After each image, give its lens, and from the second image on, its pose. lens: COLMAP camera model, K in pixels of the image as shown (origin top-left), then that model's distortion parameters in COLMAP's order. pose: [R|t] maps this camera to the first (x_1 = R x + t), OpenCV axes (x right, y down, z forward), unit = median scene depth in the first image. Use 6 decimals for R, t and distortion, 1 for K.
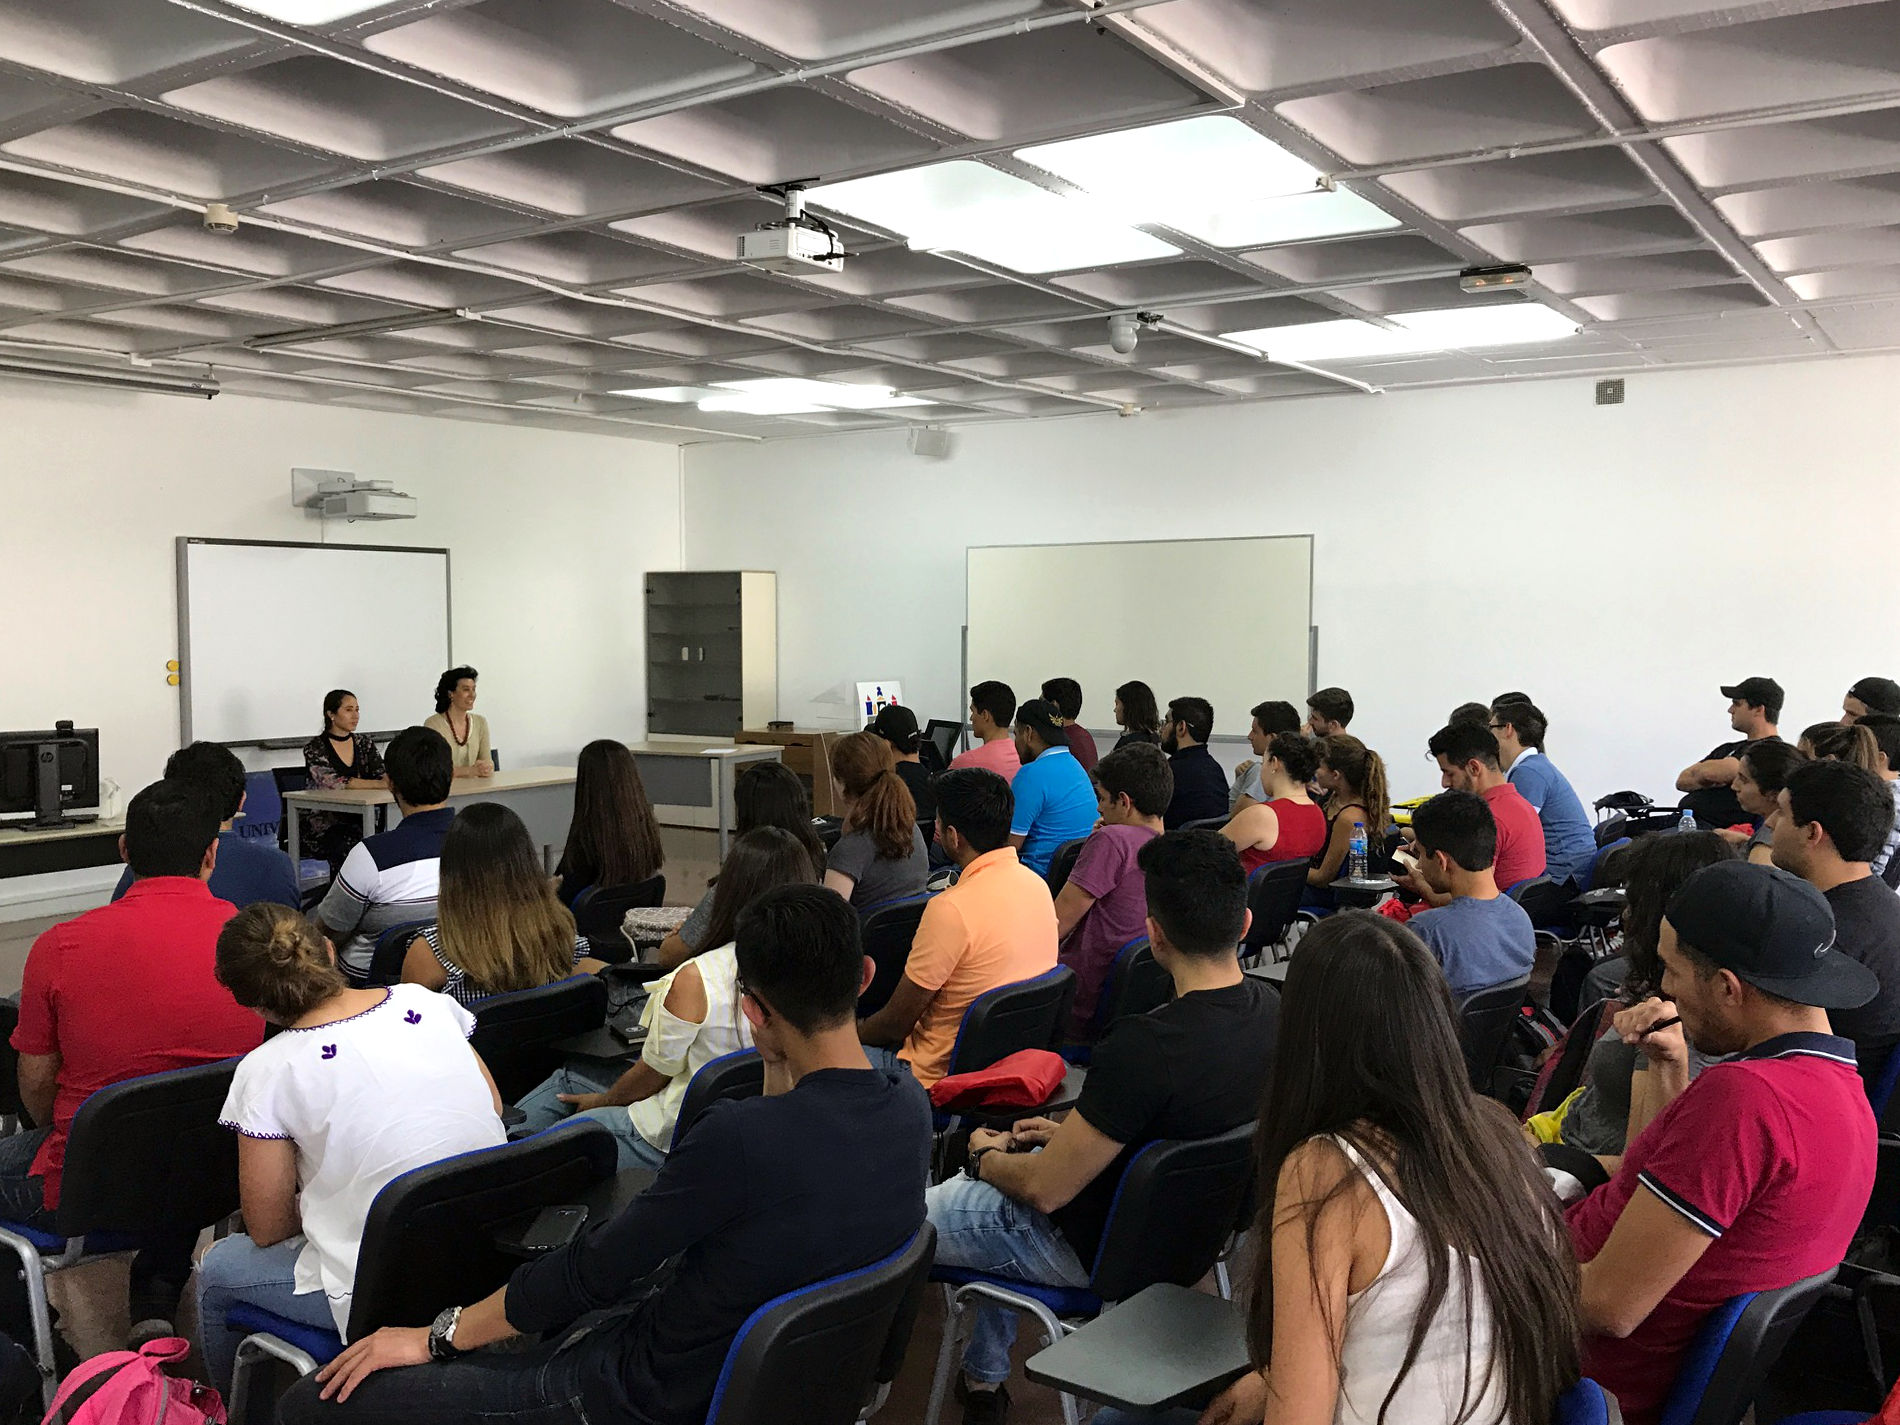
lens RADIAL K [[1661.4, 0, 950.0], [0, 1661.4, 712.5], [0, 0, 1]] dist [0.005408, -0.000498]
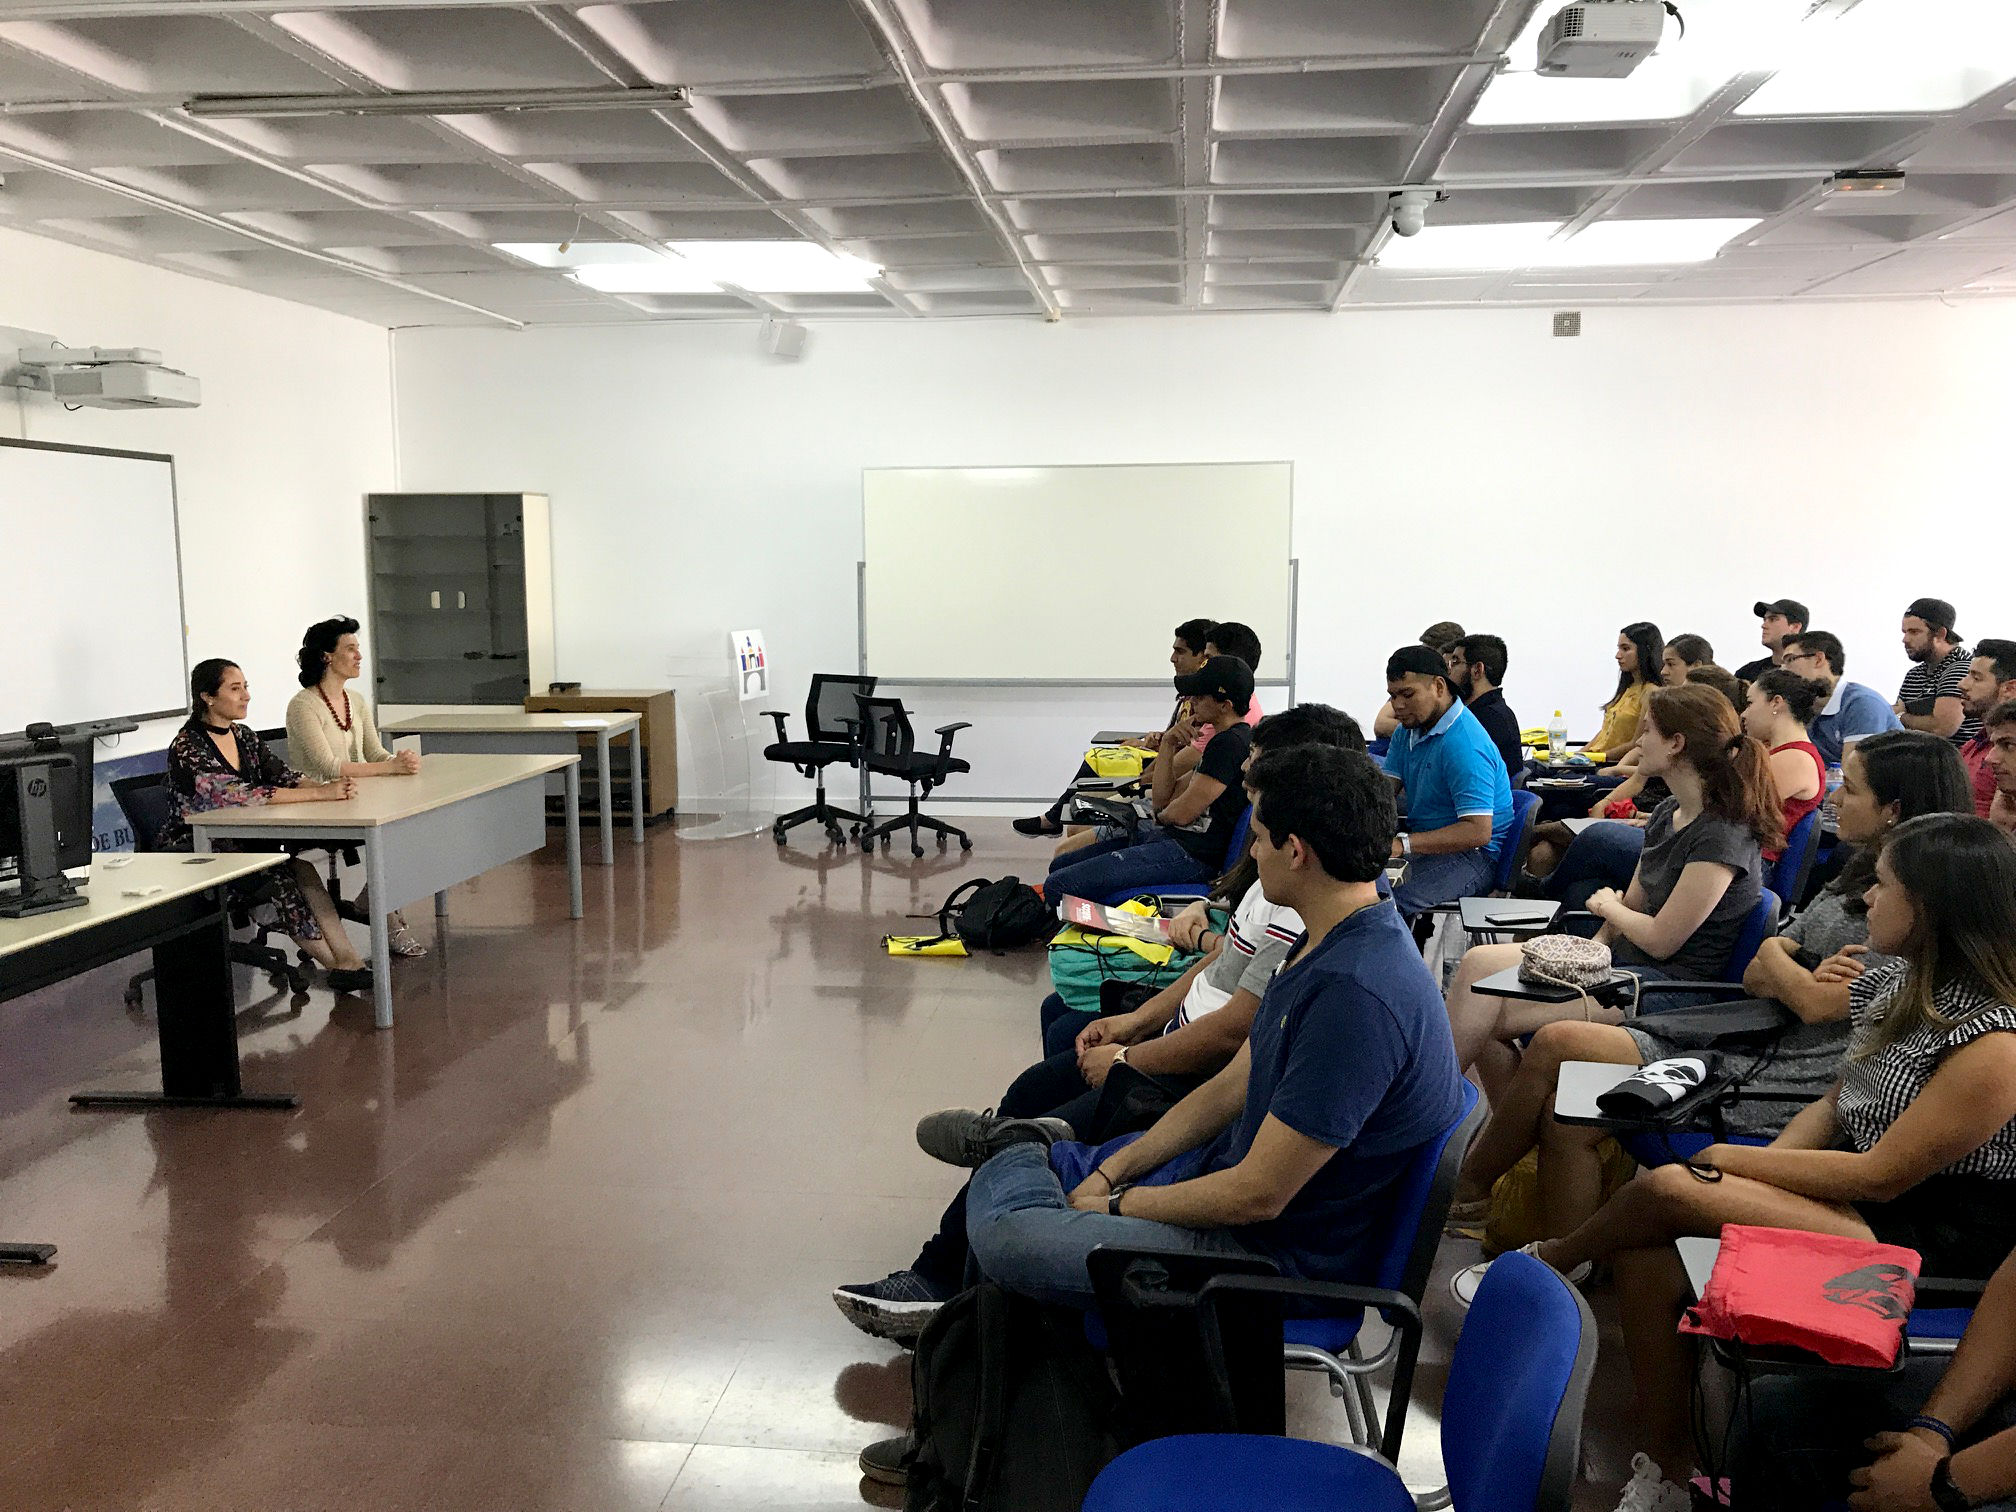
lens RADIAL K [[1656.0, 0, 1006.8], [0, 1656.0, 800.2], [0, 0, 1]] dist [-0.001951, 0.007623]
pose [[0.889130, -0.069029, 0.452419, -0.328889], [0.028839, 0.995046, 0.095144, -0.009477], [-0.456745, -0.071548, 0.886716, 0.212214]]
